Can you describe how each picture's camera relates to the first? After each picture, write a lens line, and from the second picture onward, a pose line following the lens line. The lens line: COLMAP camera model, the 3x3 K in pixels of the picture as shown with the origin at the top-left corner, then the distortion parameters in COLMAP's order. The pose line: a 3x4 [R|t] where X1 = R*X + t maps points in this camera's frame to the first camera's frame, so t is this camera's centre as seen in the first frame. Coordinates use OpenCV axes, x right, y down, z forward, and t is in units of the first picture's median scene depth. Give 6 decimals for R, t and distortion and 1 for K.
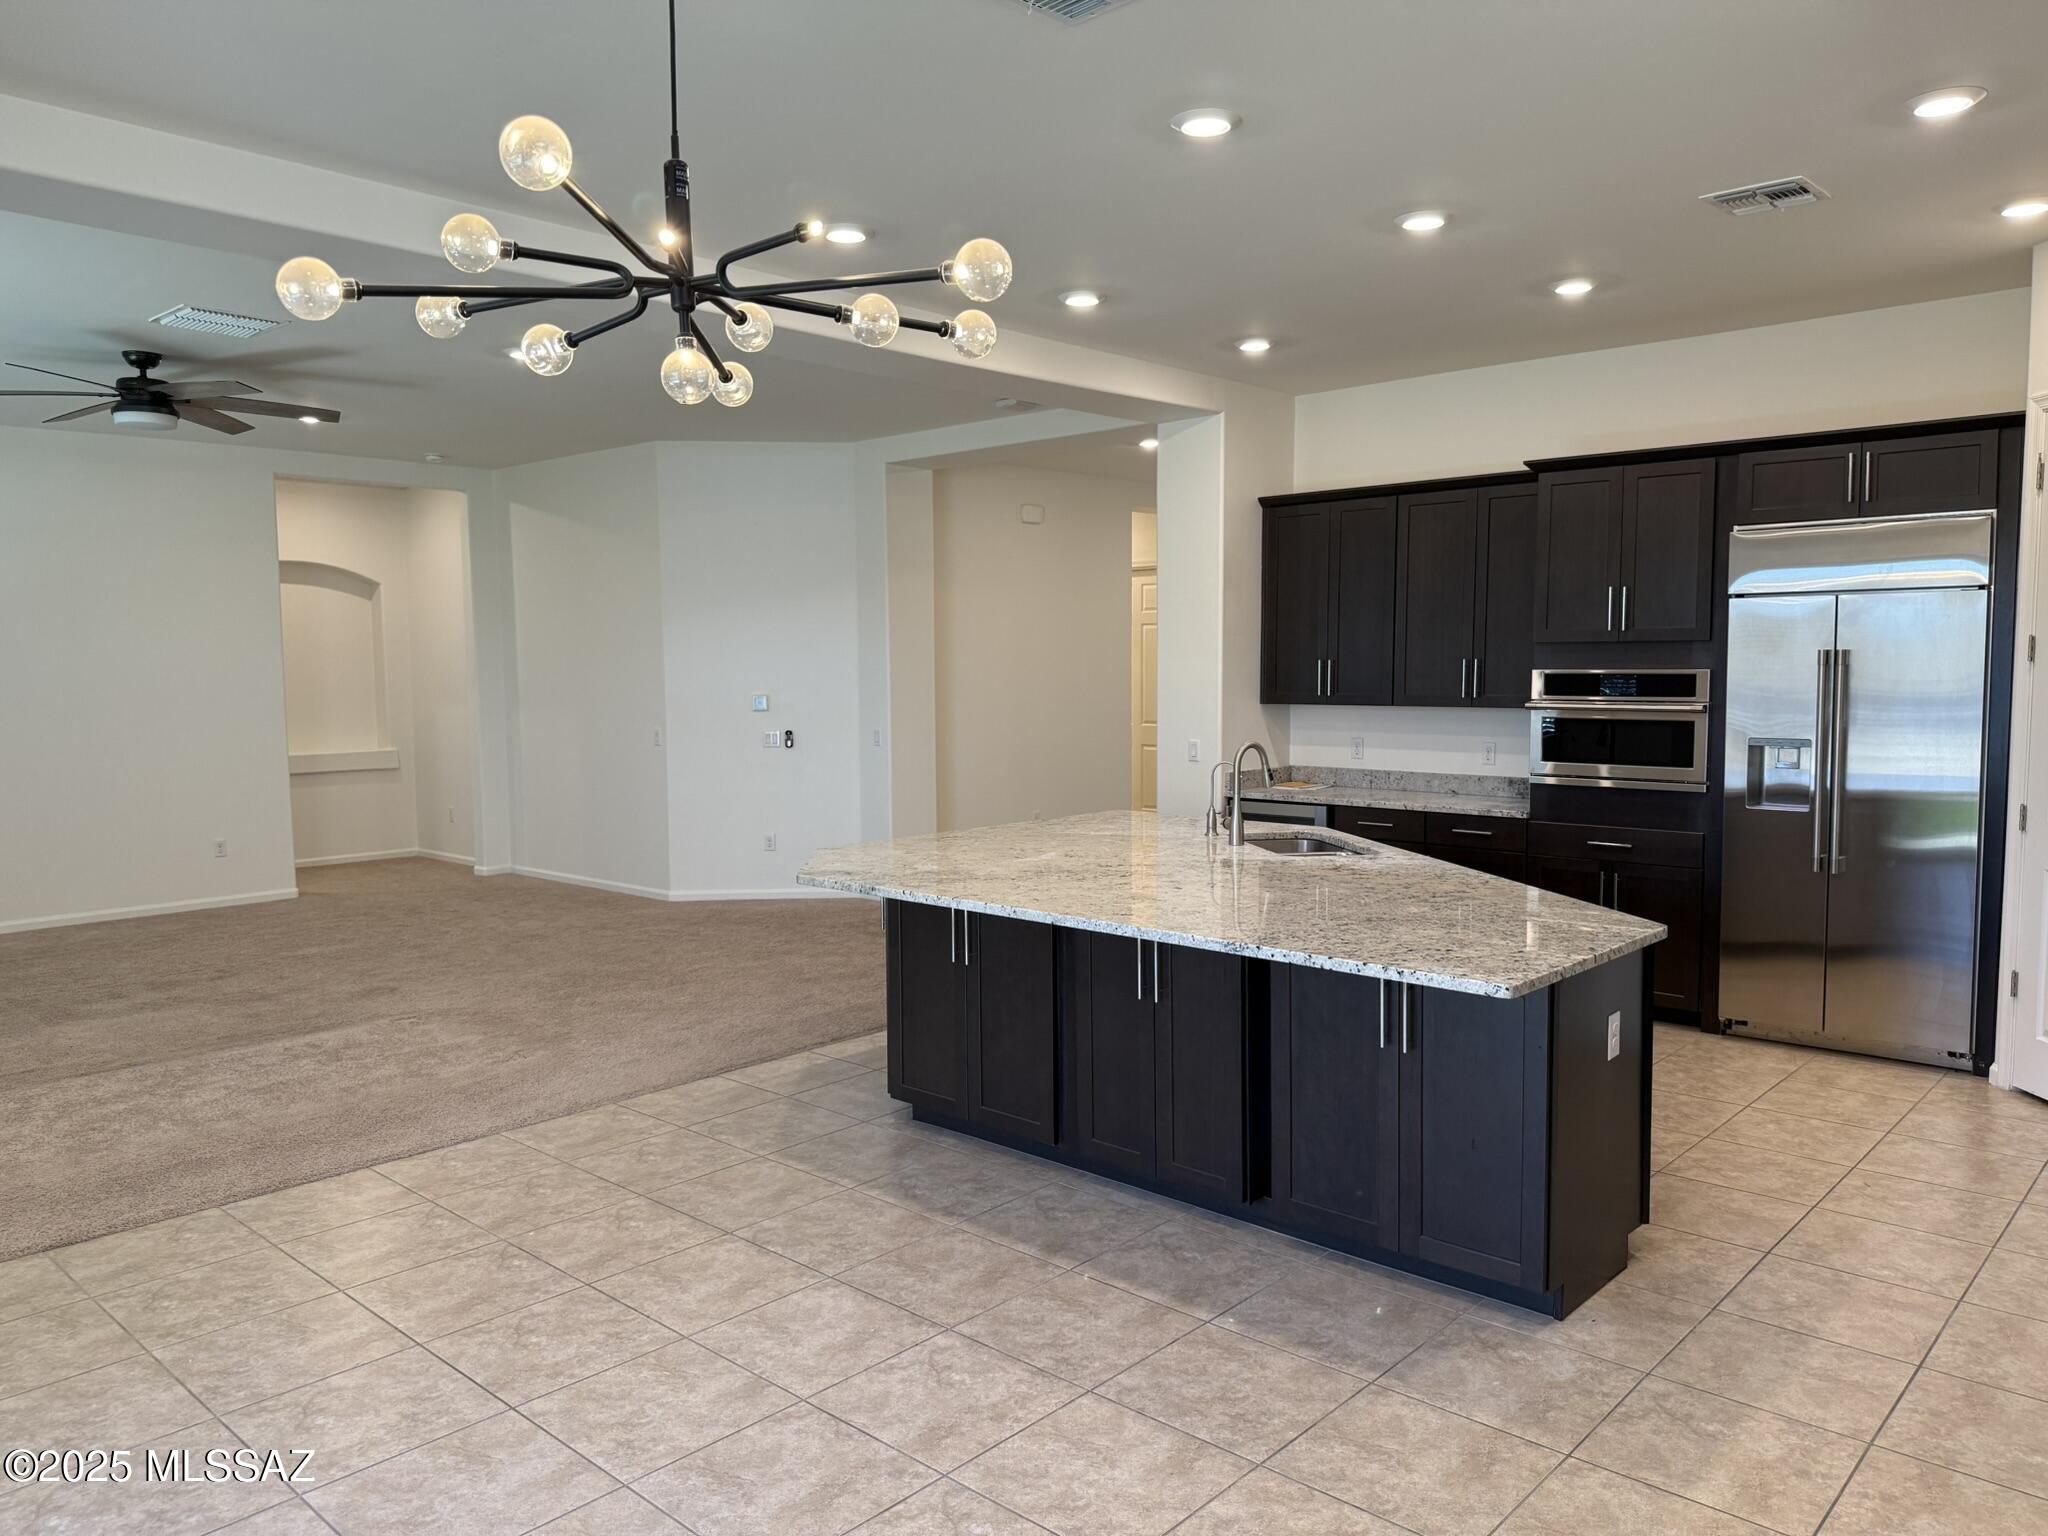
lens RADIAL K [[1457.5, 0, 1028.2], [0, 1457.5, 771.2], [0, 0, 1]] dist [0.056209, -0.073808]
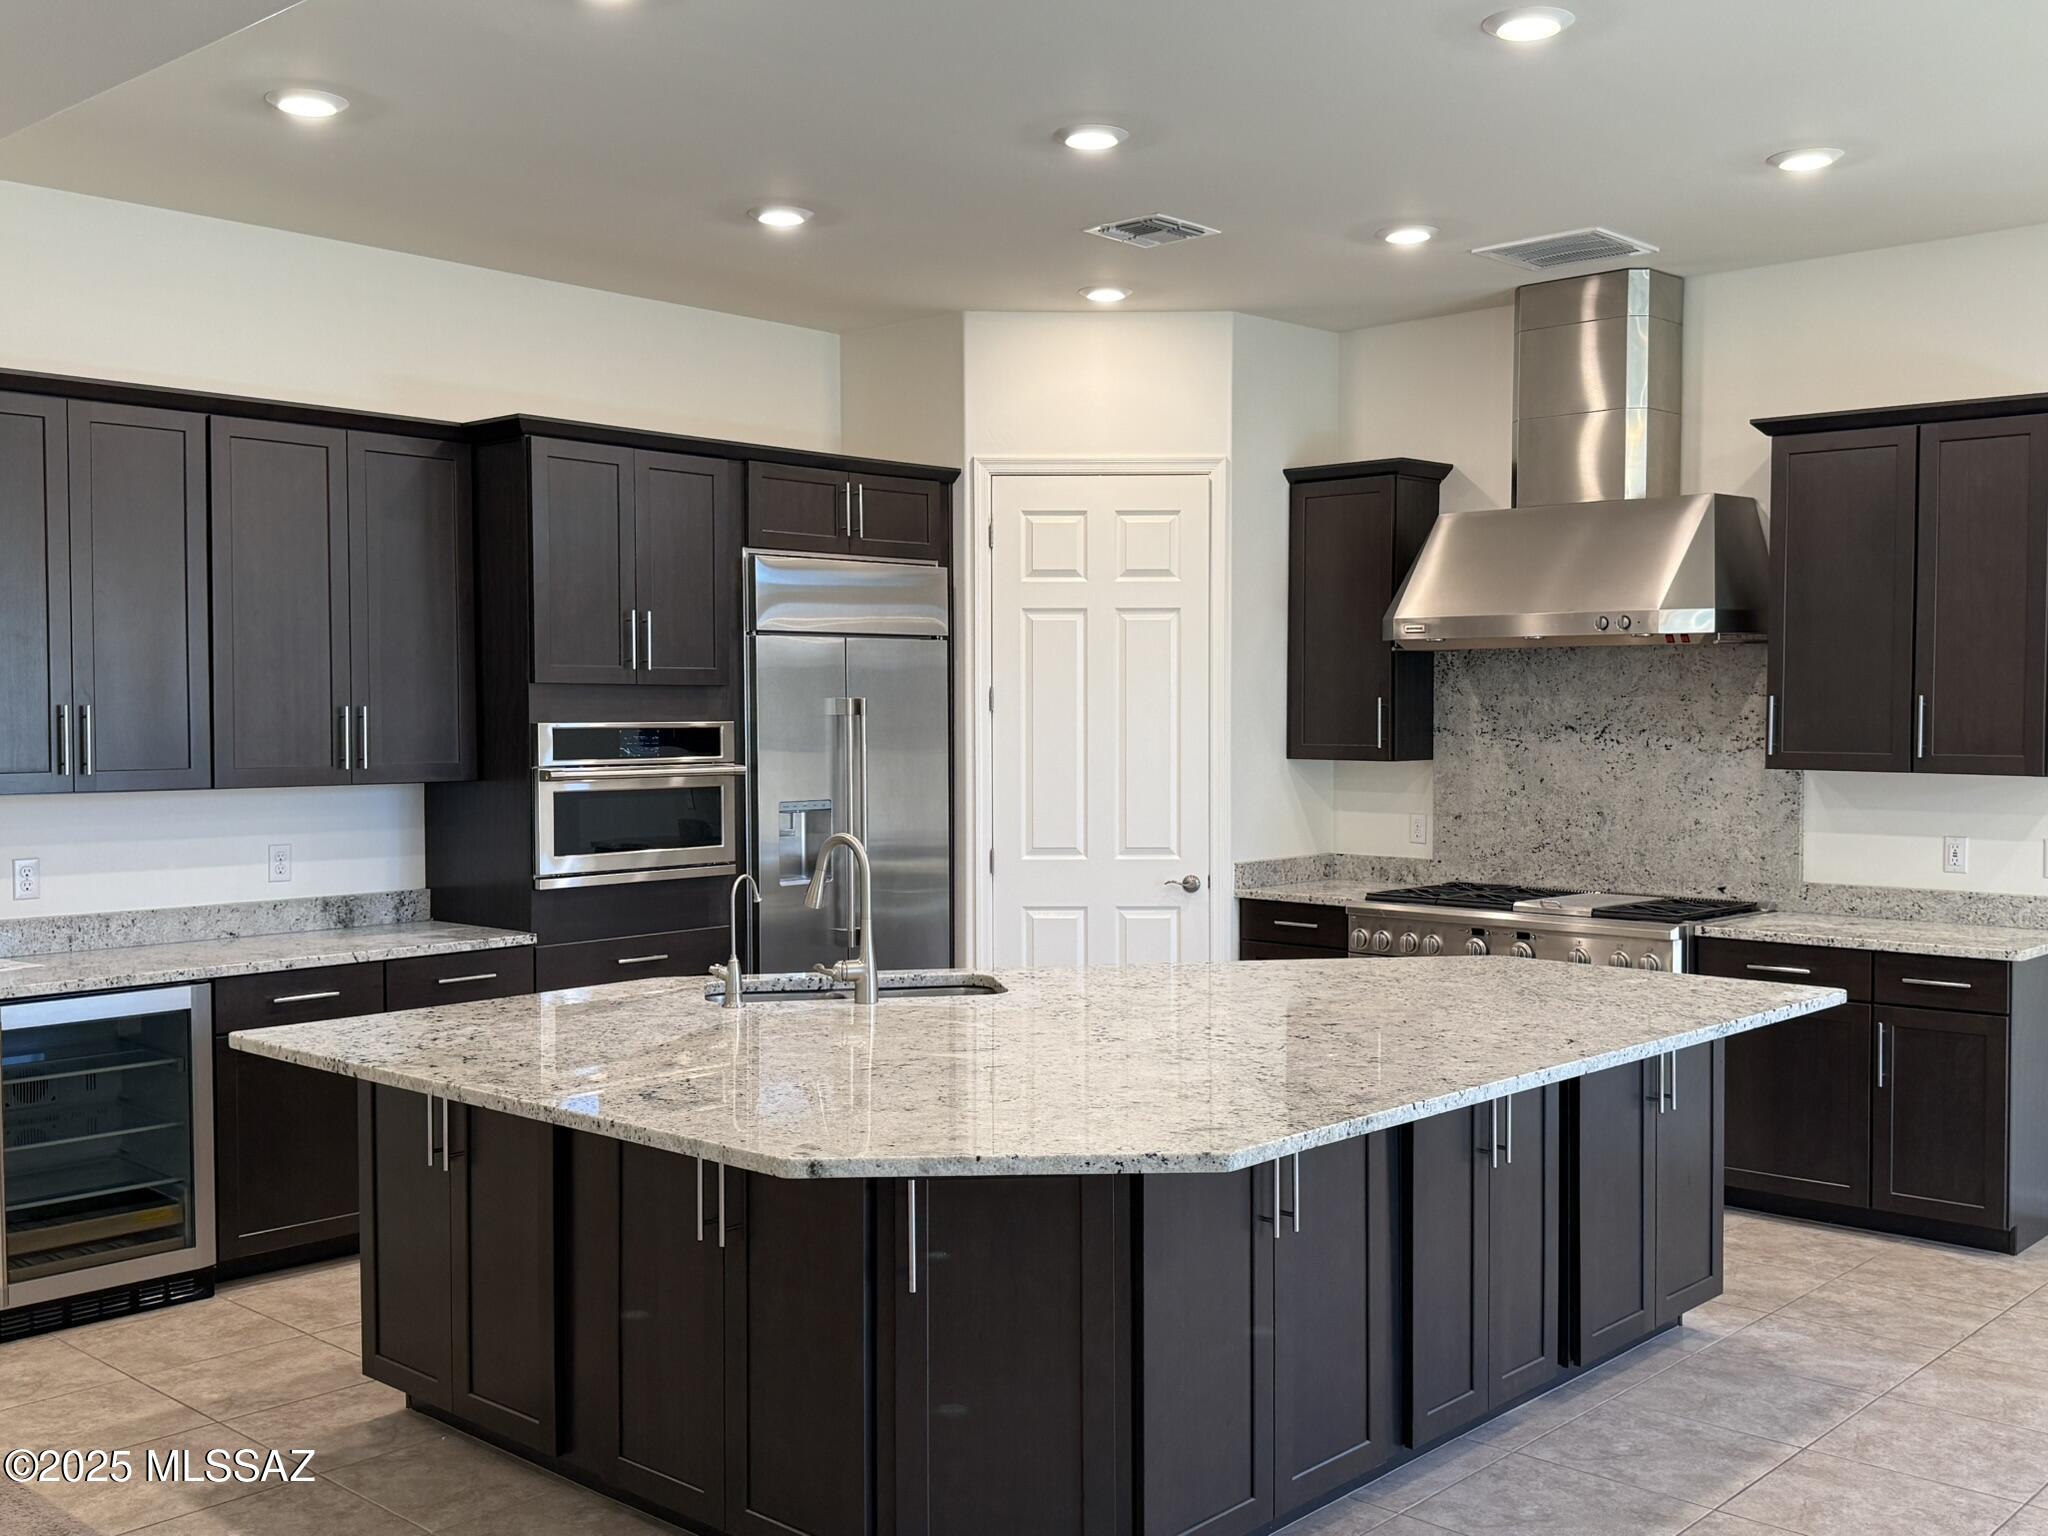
lens RADIAL K [[2036.1, 0, 1043.6], [0, 2036.1, 761.7], [0, 0, 1]] dist [0.032924, 0.000000]
pose [[-0.012007, -0.022671, 0.999671, -0.713710], [0.075984, 0.996832, 0.023519, -0.066499], [-0.997037, 0.076241, -0.010246, 0.931586]]
